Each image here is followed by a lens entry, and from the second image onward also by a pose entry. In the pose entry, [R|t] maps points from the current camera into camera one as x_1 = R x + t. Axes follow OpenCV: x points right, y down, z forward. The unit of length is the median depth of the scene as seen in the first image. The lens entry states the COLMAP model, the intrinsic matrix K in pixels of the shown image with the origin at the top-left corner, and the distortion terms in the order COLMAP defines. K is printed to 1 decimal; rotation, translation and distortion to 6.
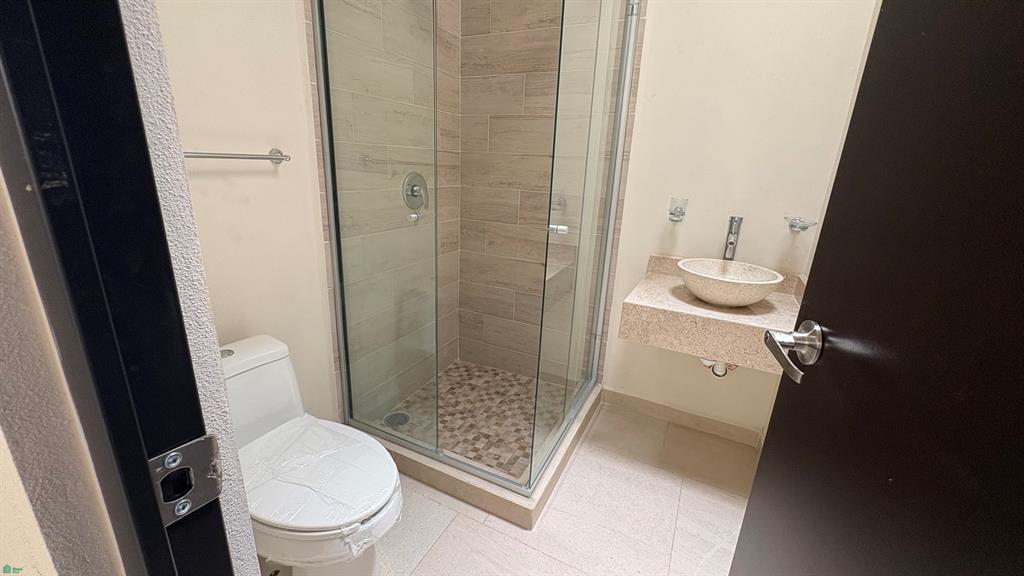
lens RADIAL K [[409.4, 0, 511.4], [0, 409.4, 290.0], [0, 0, 1]] dist [-0.000193, 0.001153]
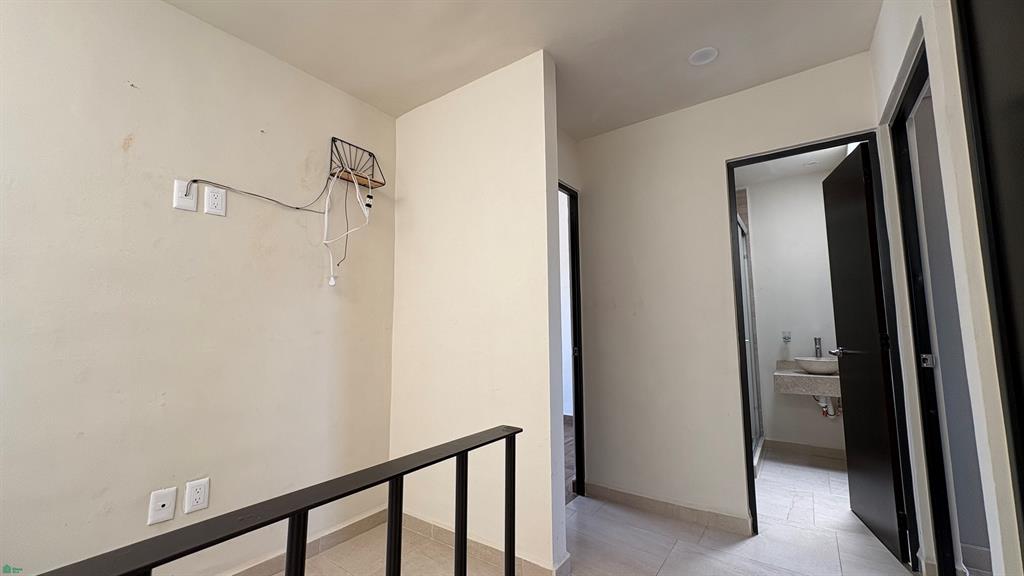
lens RADIAL K [[409.4, 0, 510.8], [0, 409.4, 285.1], [0, 0, 1]] dist [-0.000193, 0.001153]
pose [[0.987471, -0.060364, -0.145797, -0.699635], [-0.003148, 0.916221, -0.400662, 0.424992], [0.157768, 0.396101, 0.904551, -1.291710]]
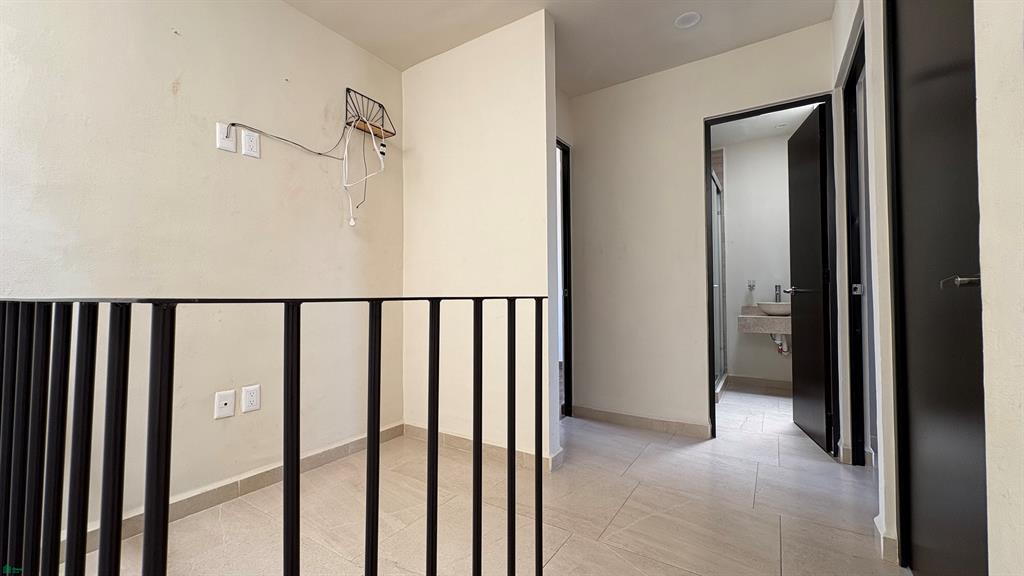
lens RADIAL K [[409.4, 0, 511.3], [0, 409.4, 285.7], [0, 0, 1]] dist [-0.000193, 0.001153]
pose [[0.993484, -0.047047, -0.103810, -0.749227], [0.010986, 0.946116, -0.323642, 0.574160], [0.113443, 0.320393, 0.940467, -1.426846]]
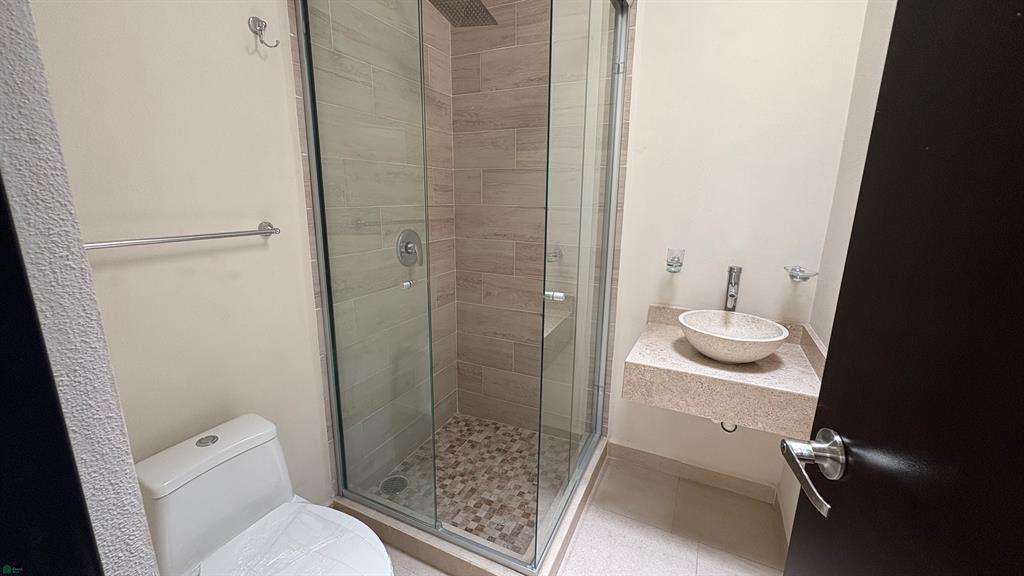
lens RADIAL K [[409.4, 0, 510.9], [0, 409.4, 290.4], [0, 0, 1]] dist [-0.000193, 0.001153]
pose [[0.999432, -0.033692, -0.000078, 0.008666], [0.033602, 0.996913, -0.070961, -0.067169], [0.002469, 0.070919, 0.997479, 0.019825]]
